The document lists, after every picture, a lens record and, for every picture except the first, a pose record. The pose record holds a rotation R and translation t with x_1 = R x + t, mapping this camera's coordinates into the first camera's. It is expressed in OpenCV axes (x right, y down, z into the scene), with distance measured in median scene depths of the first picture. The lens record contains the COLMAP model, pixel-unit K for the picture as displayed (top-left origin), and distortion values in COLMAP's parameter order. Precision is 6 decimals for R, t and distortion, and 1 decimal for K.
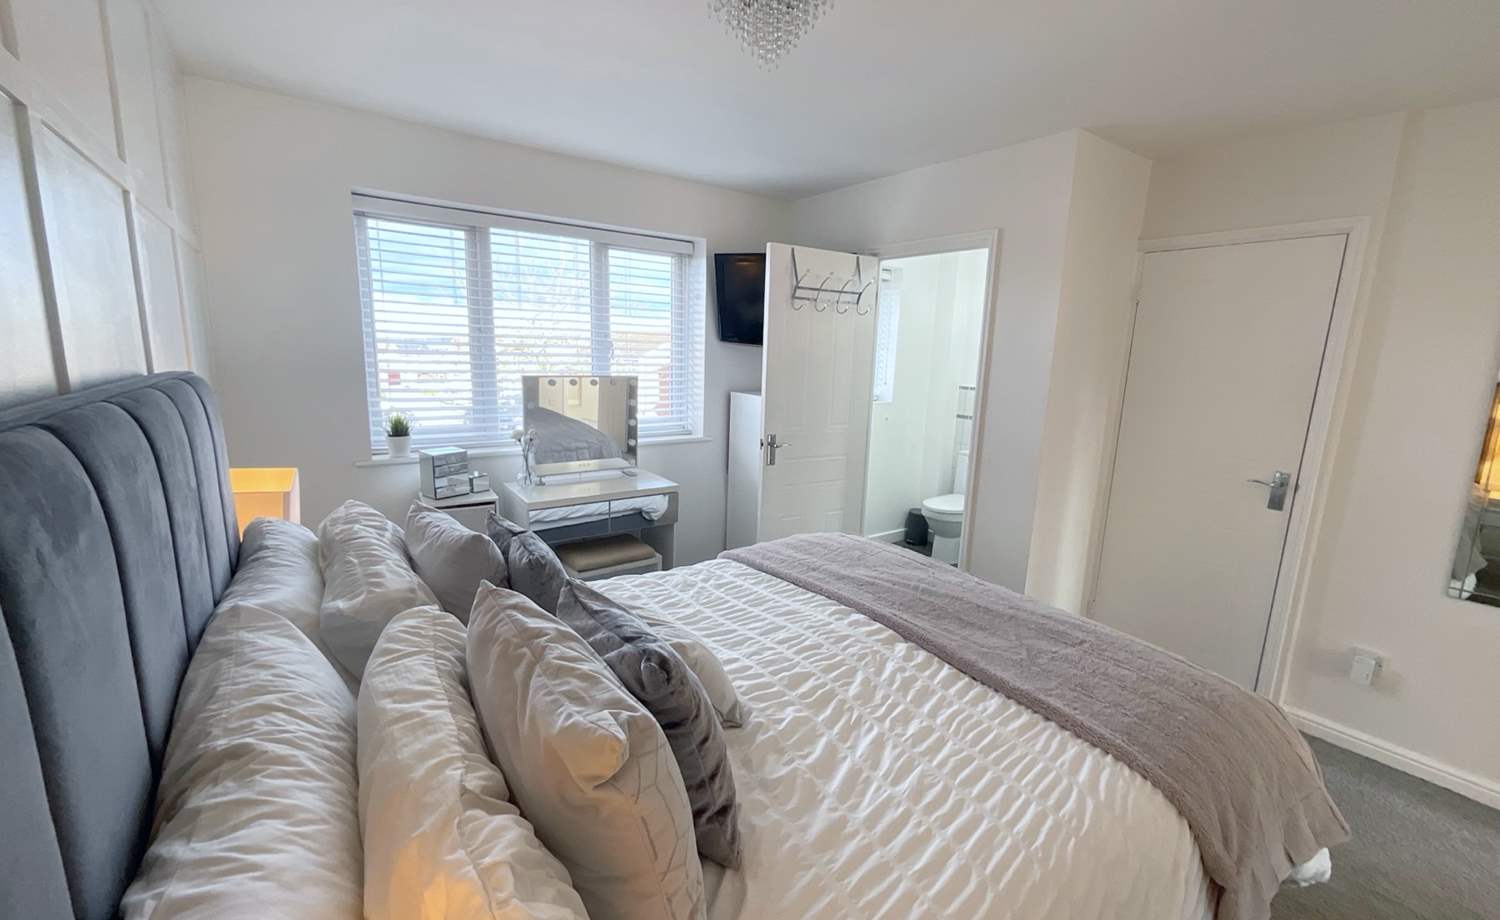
lens RADIAL K [[609.1, 0, 750.0], [0, 609.1, 460.0], [0, 0, 1]] dist [-0.000845, 0.000471]
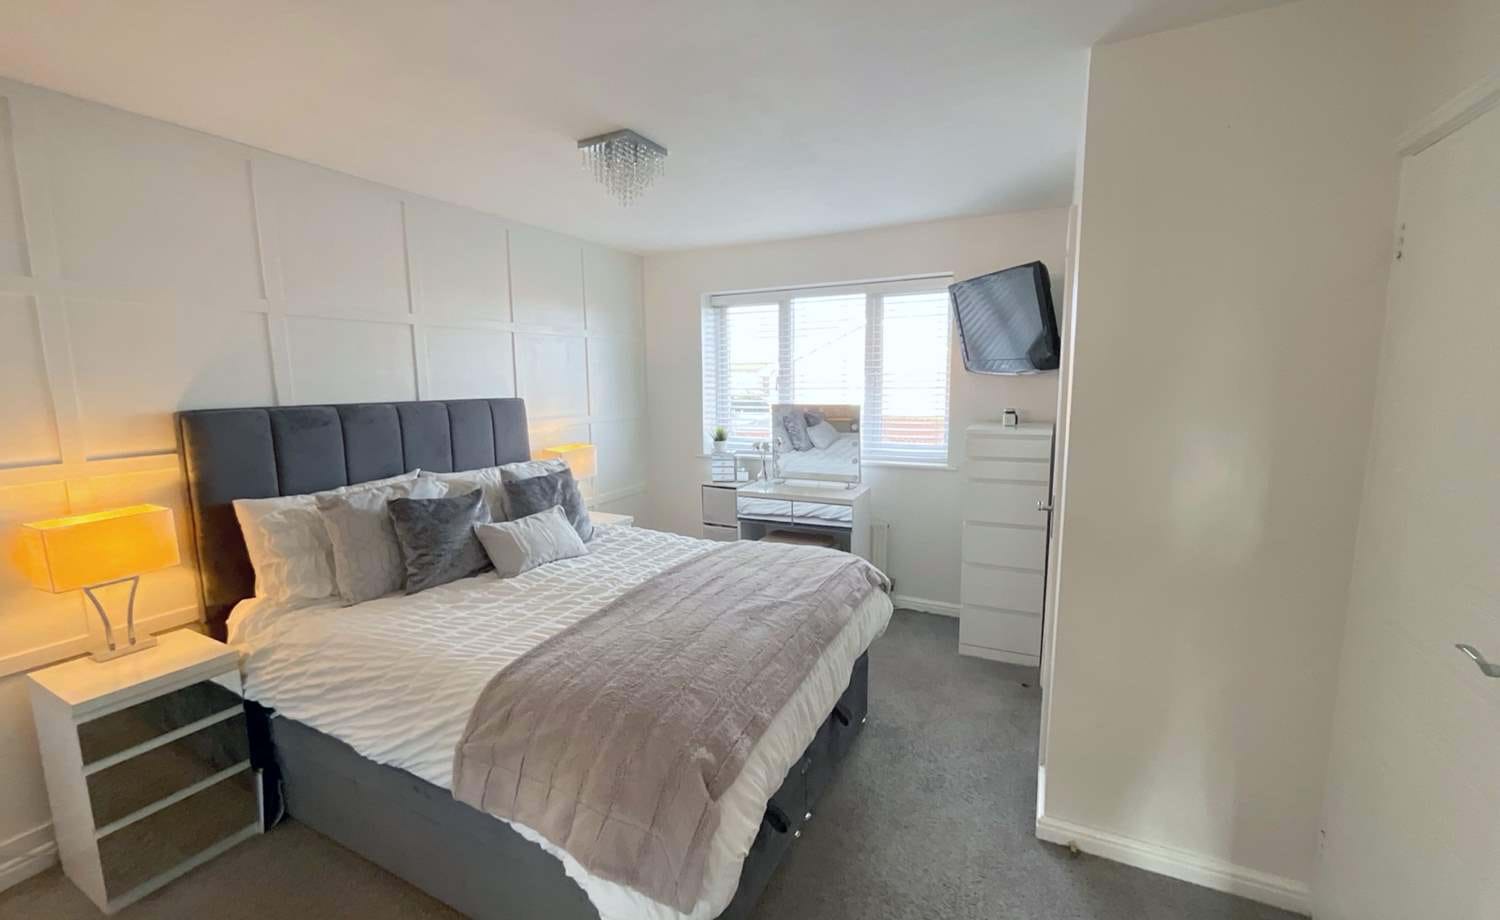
lens RADIAL K [[609.1, 0, 750.0], [0, 609.1, 460.0], [0, 0, 1]] dist [-0.000845, 0.000471]
pose [[0.464634, 0.078967, -0.881975, 1.197951], [-0.132576, 0.990993, 0.018885, -0.043373], [0.875522, 0.108154, 0.470918, 0.445695]]
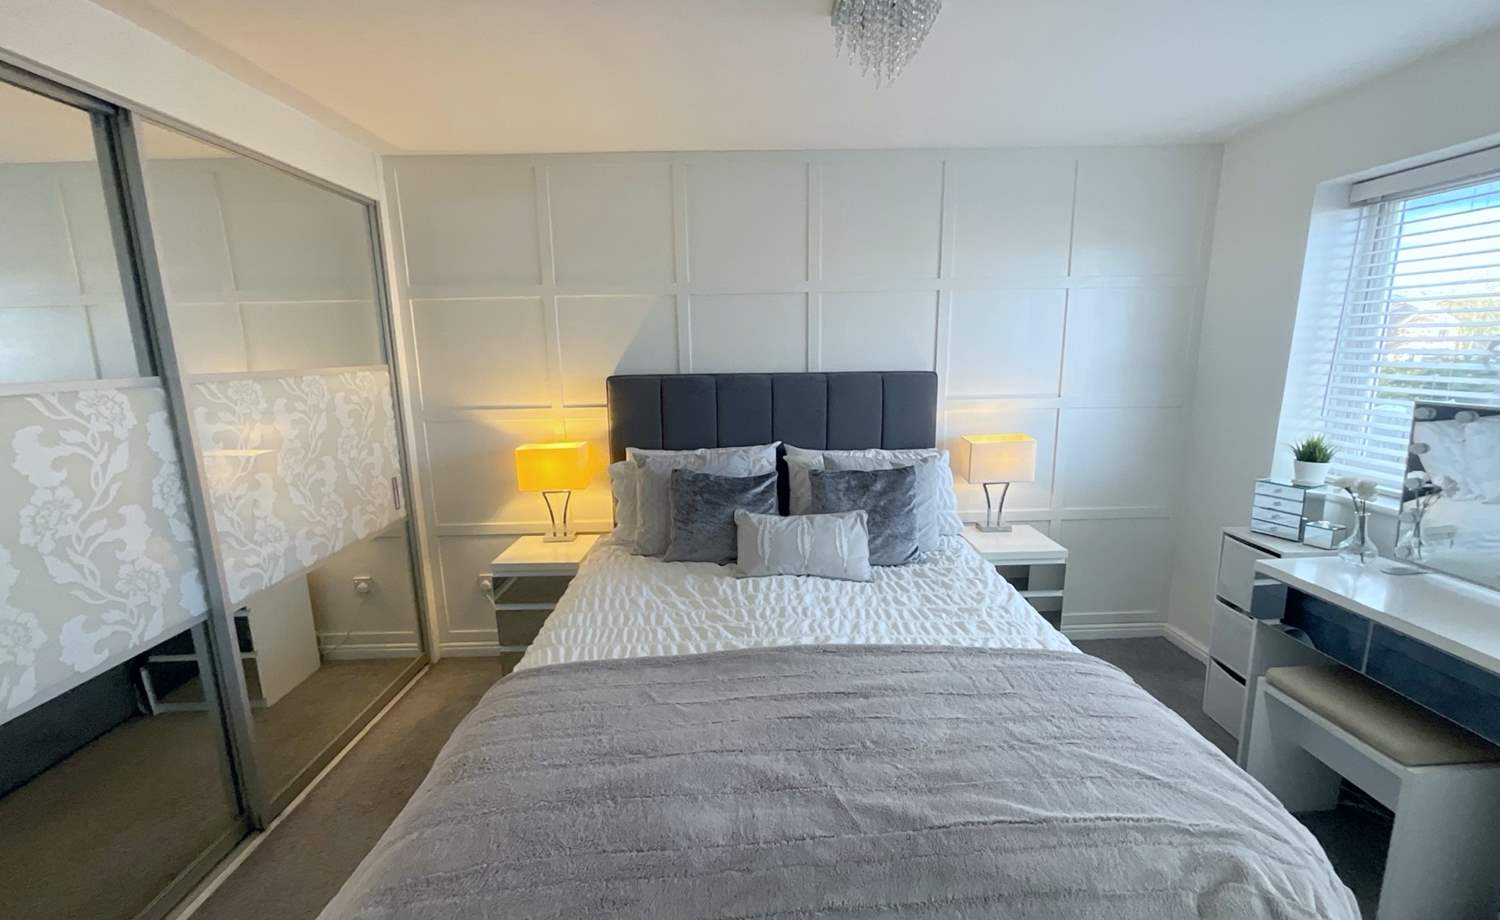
lens RADIAL K [[609.1, 0, 750.0], [0, 609.1, 460.0], [0, 0, 1]] dist [-0.000845, 0.000471]
pose [[-0.572654, 0.124069, -0.810354, 0.785562], [-0.149101, 0.956233, 0.251769, -0.191878], [0.806124, 0.265001, -0.529092, 1.119144]]
